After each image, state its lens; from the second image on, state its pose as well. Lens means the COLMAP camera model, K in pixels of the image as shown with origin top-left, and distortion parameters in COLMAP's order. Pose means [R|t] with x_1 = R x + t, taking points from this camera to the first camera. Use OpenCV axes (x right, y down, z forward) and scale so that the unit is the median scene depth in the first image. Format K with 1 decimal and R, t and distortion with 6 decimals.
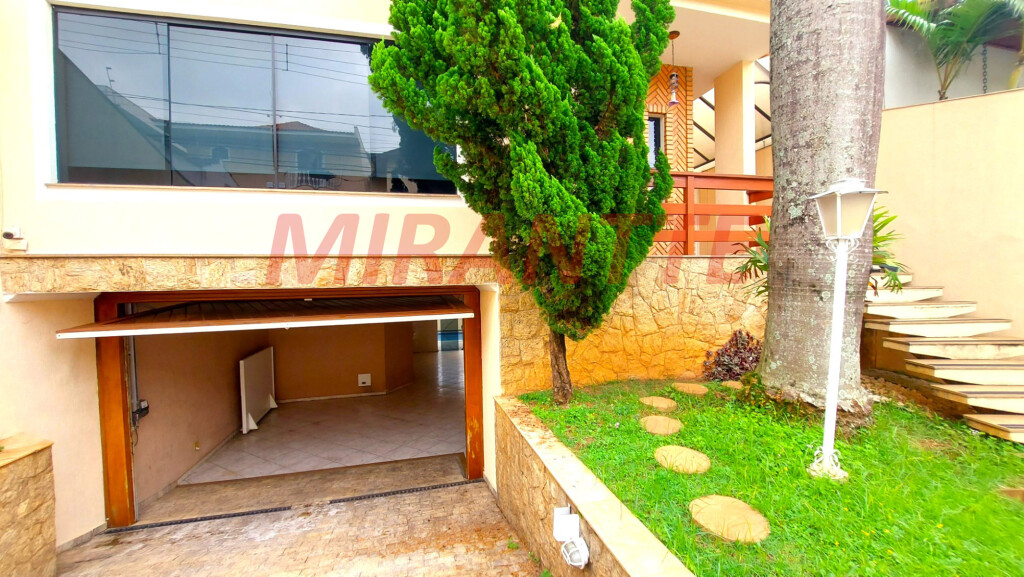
lens RADIAL K [[407.9, 0, 511.7], [0, 407.9, 294.8], [0, 0, 1]] dist [-0.012135, -0.001698]
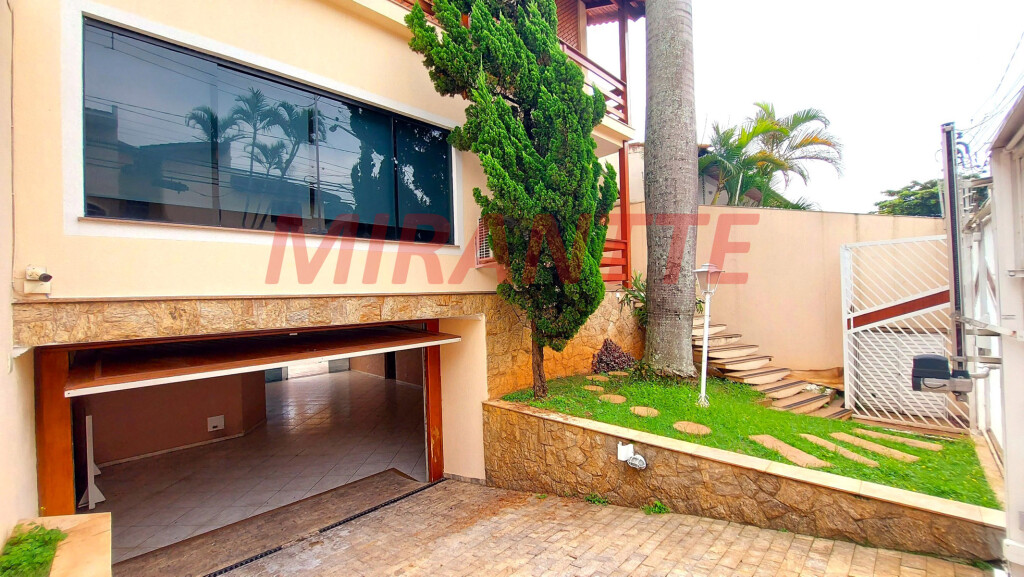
lens RADIAL K [[407.9, 0, 509.0], [0, 407.9, 293.3], [0, 0, 1]] dist [-0.012135, -0.001698]
pose [[0.863543, -0.004940, 0.504251, -0.725907], [0.027715, 0.998906, -0.037677, -0.049115], [-0.503513, 0.046511, 0.862735, -0.199232]]
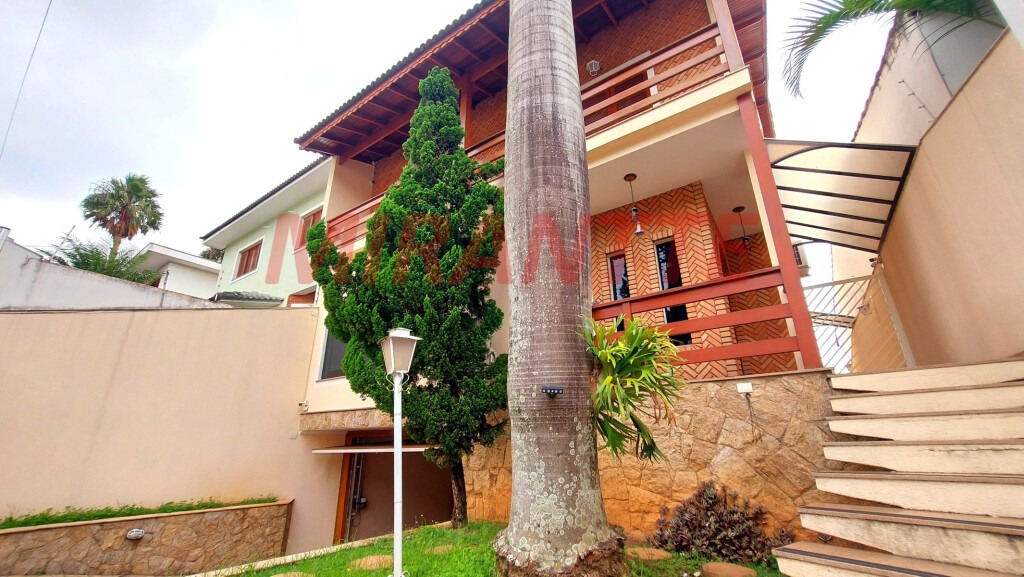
lens RADIAL K [[407.9, 0, 517.2], [0, 407.9, 295.1], [0, 0, 1]] dist [-0.012135, -0.001698]
pose [[0.662071, -0.243819, -0.708671, 1.278550], [-0.020776, 0.939264, -0.342565, 0.038072], [0.749153, 0.241526, 0.616794, 0.270998]]
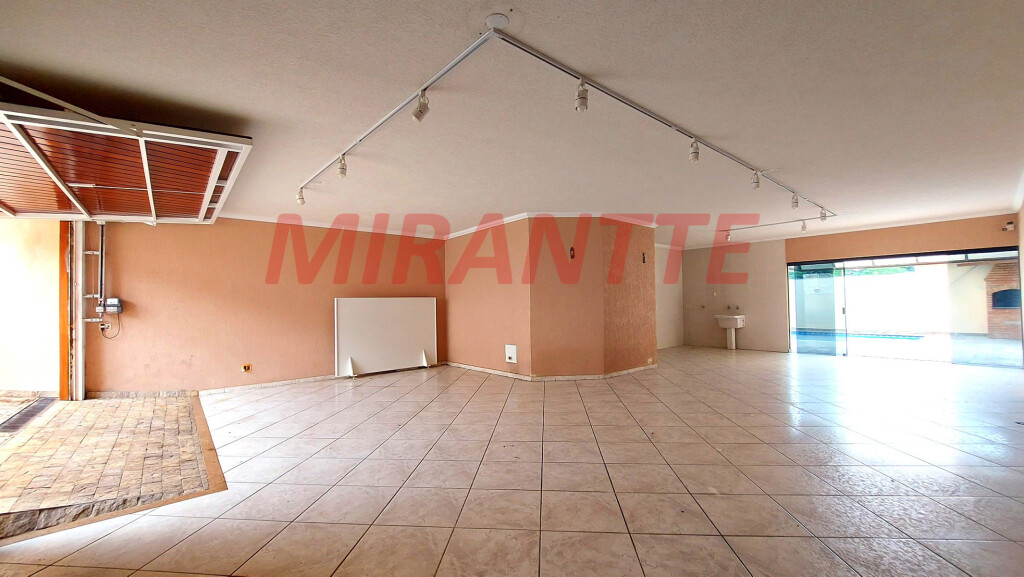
lens RADIAL K [[407.9, 0, 508.7], [0, 407.9, 292.3], [0, 0, 1]] dist [-0.012135, -0.001698]
pose [[0.434025, -0.010171, -0.900843, 0.729039], [-0.011953, 0.999783, -0.017047, 0.332863], [0.900822, 0.018167, 0.433809, 1.976818]]
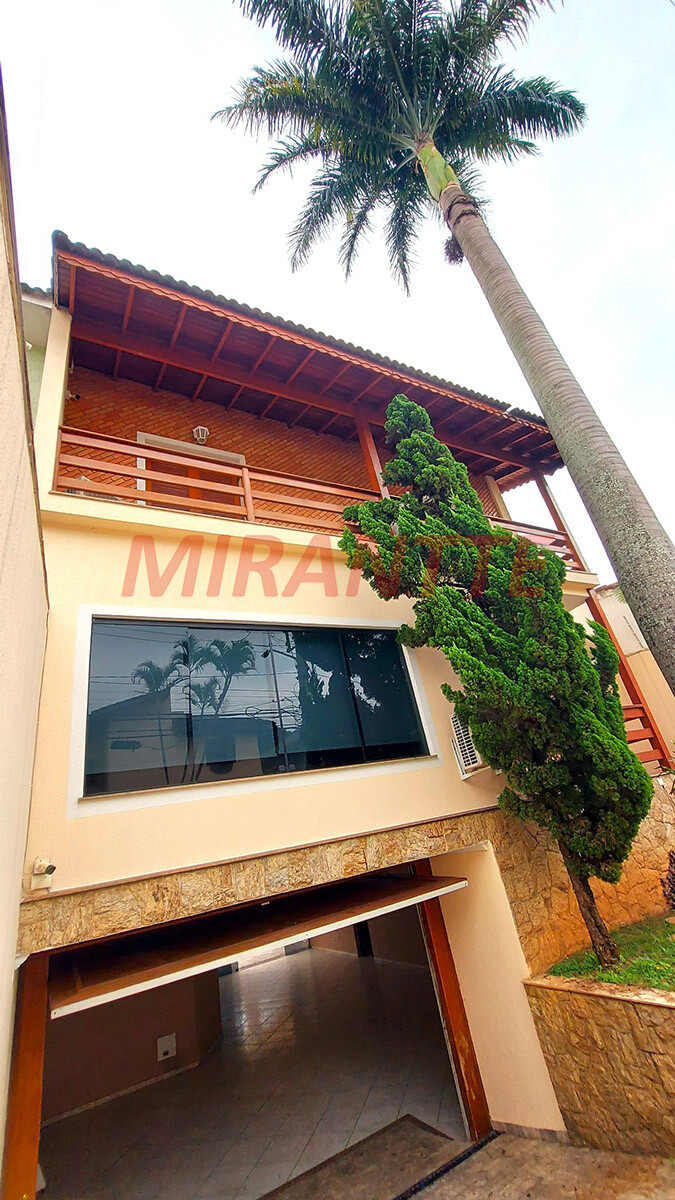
lens RADIAL K [[478.0, 0, 327.7], [0, 478.0, 599.8], [0, 0, 1]] dist [-0.012135, -0.001698]
pose [[0.962137, -0.036254, 0.270143, -0.821665], [0.163981, 0.868676, -0.467453, -0.069950], [-0.217720, 0.494052, 0.841731, -0.212183]]
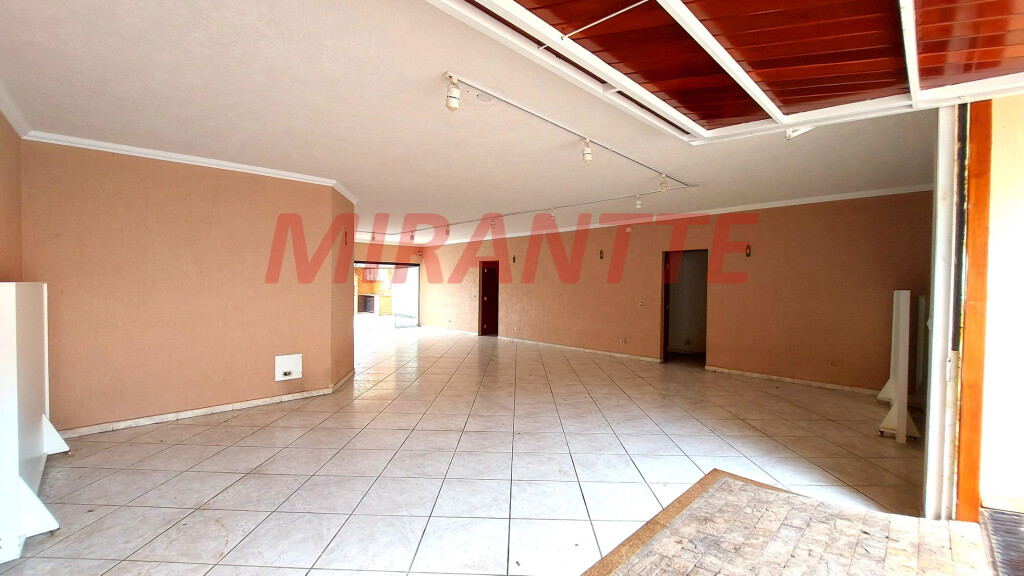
lens RADIAL K [[407.9, 0, 510.3], [0, 407.9, 289.3], [0, 0, 1]] dist [-0.012135, -0.001698]
pose [[0.871479, 0.024475, 0.489822, -1.052561], [-0.018114, 0.999679, -0.017724, 0.341968], [-0.490099, 0.006573, 0.871642, 1.277095]]
